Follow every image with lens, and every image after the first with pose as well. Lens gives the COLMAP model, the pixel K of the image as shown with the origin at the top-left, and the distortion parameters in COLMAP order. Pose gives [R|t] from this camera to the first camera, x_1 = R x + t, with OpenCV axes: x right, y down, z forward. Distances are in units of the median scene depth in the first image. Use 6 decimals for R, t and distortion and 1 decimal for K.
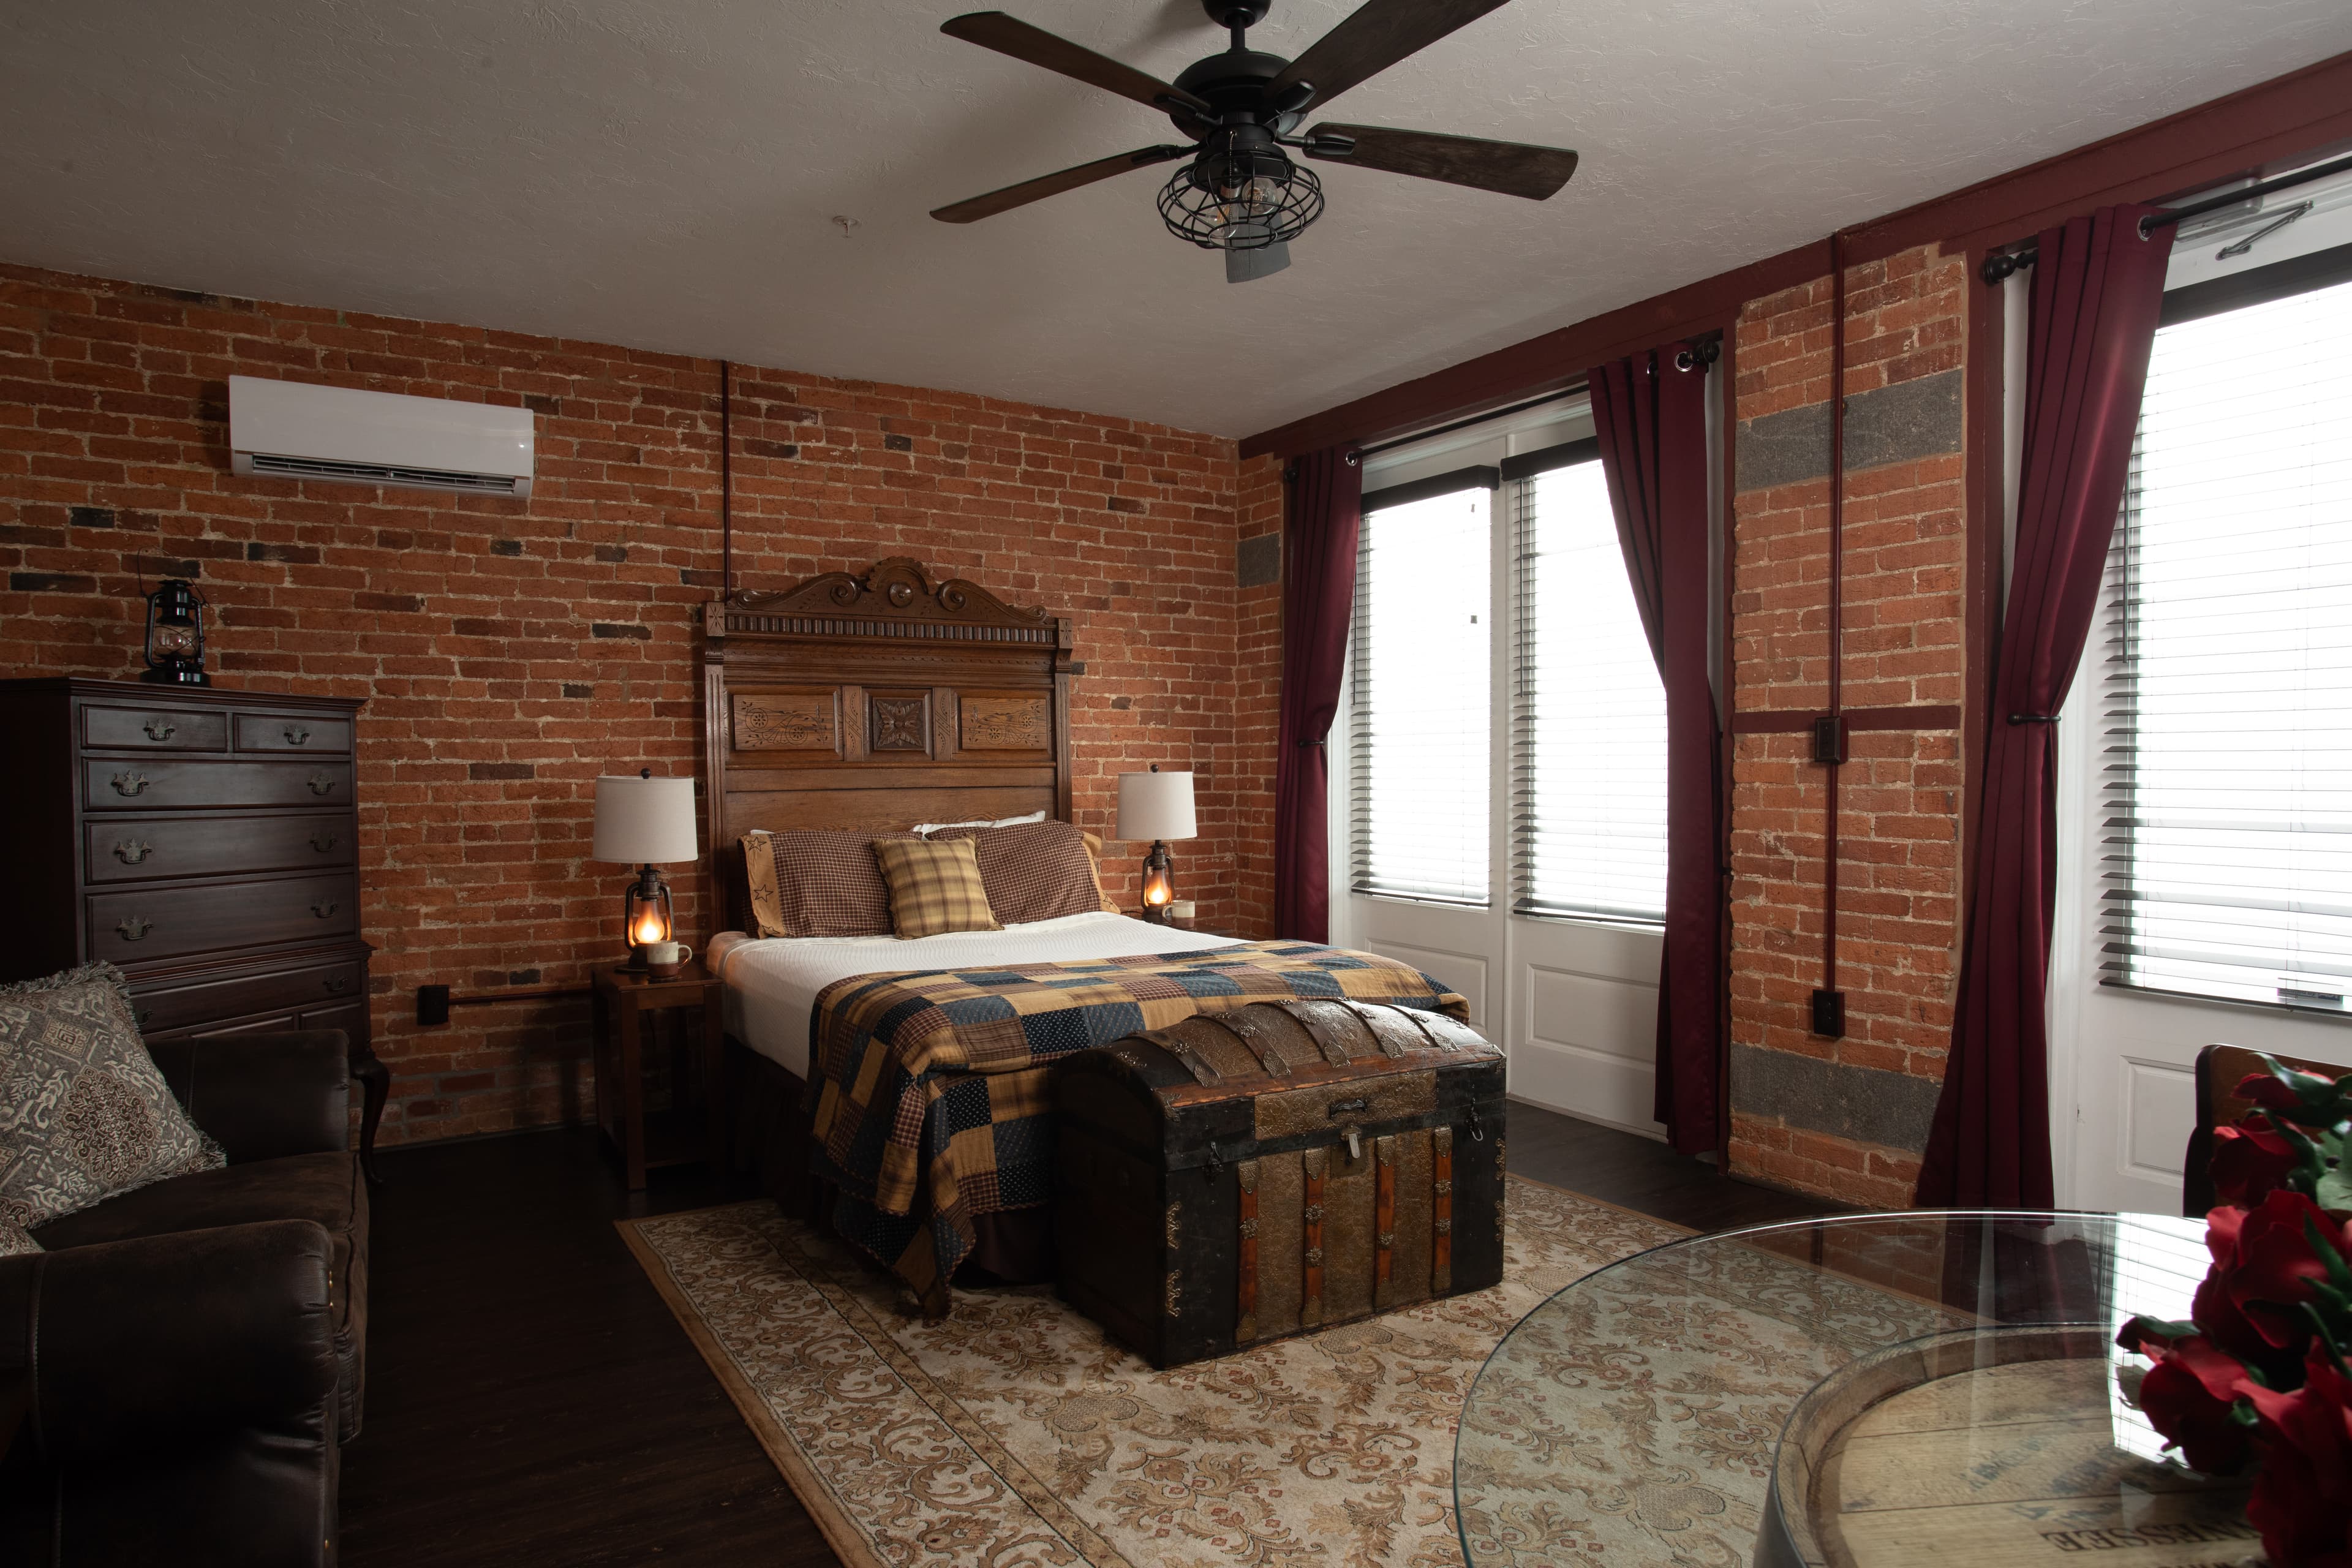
lens RADIAL K [[1375.5, 0, 1152.2], [0, 1375.5, 816.3], [0, 0, 1]] dist [-0.062370, 0.045749]
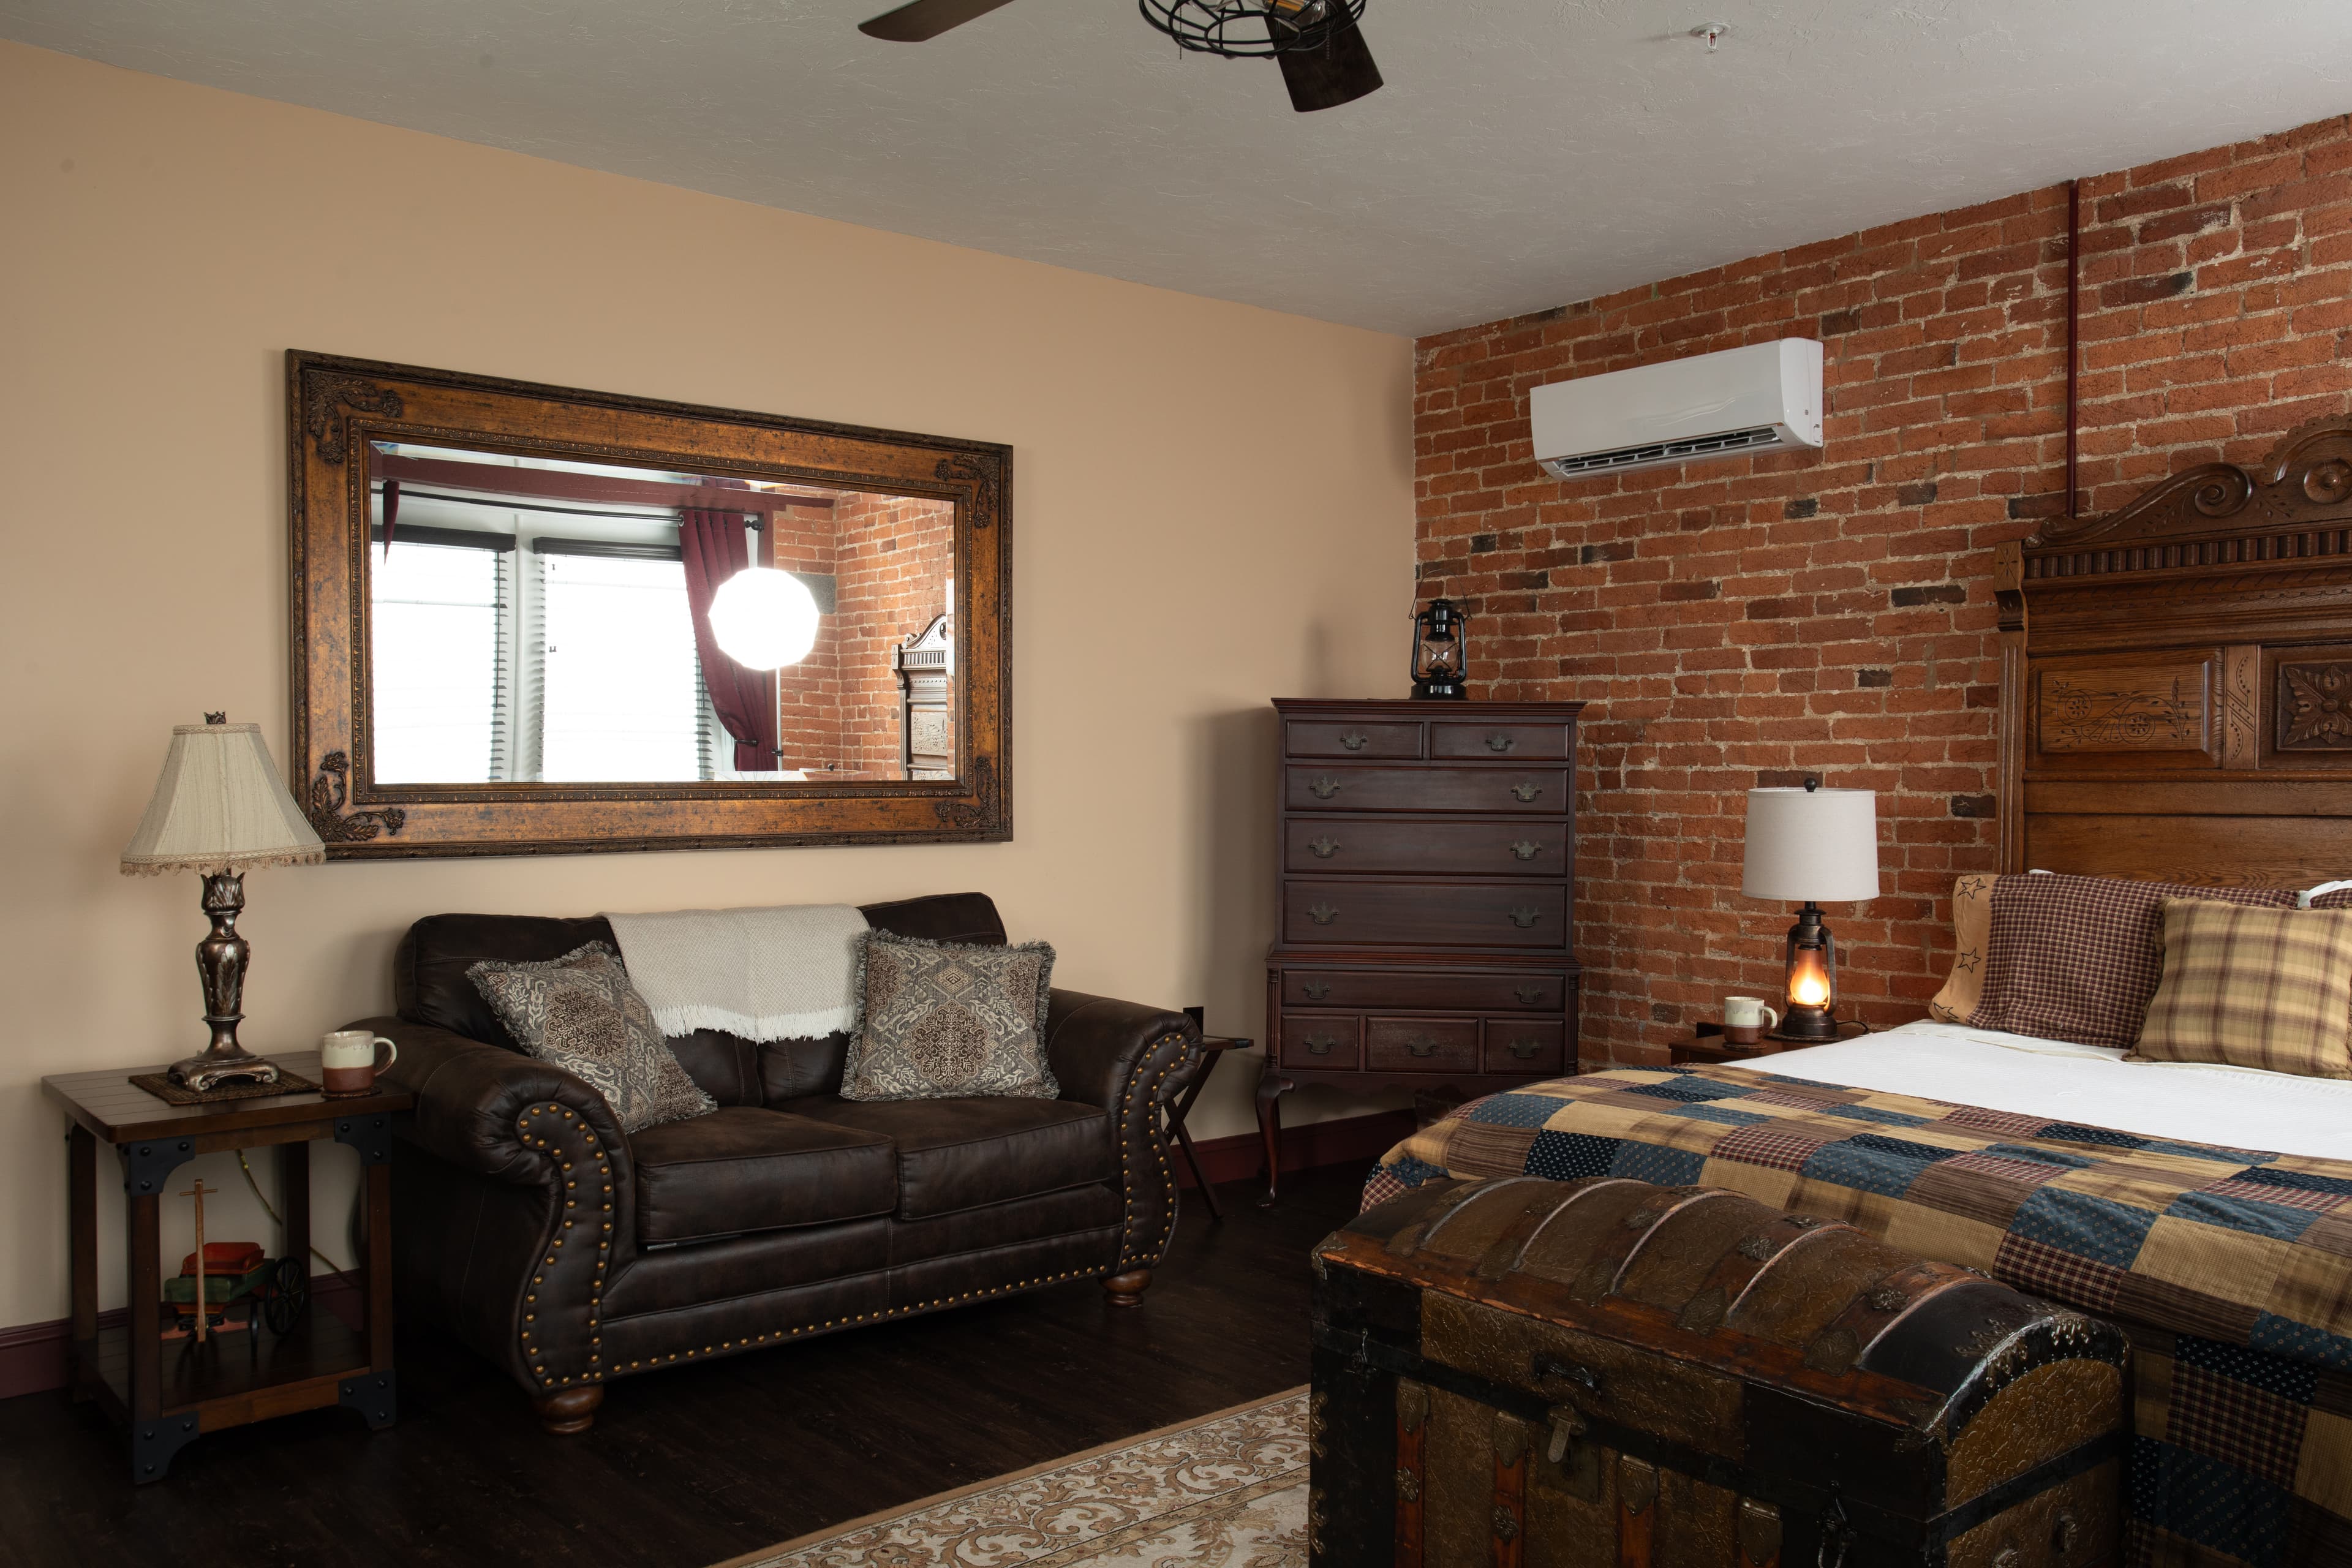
lens RADIAL K [[1818.2, 0, 1177.6], [0, 1818.2, 807.0], [0, 0, 1]] dist [-0.024194, 0.060250]
pose [[0.183371, 0.023286, -0.982768, 0.571727], [-0.038326, 0.999129, 0.016522, -0.021974], [0.982296, 0.034636, 0.184104, 0.456889]]
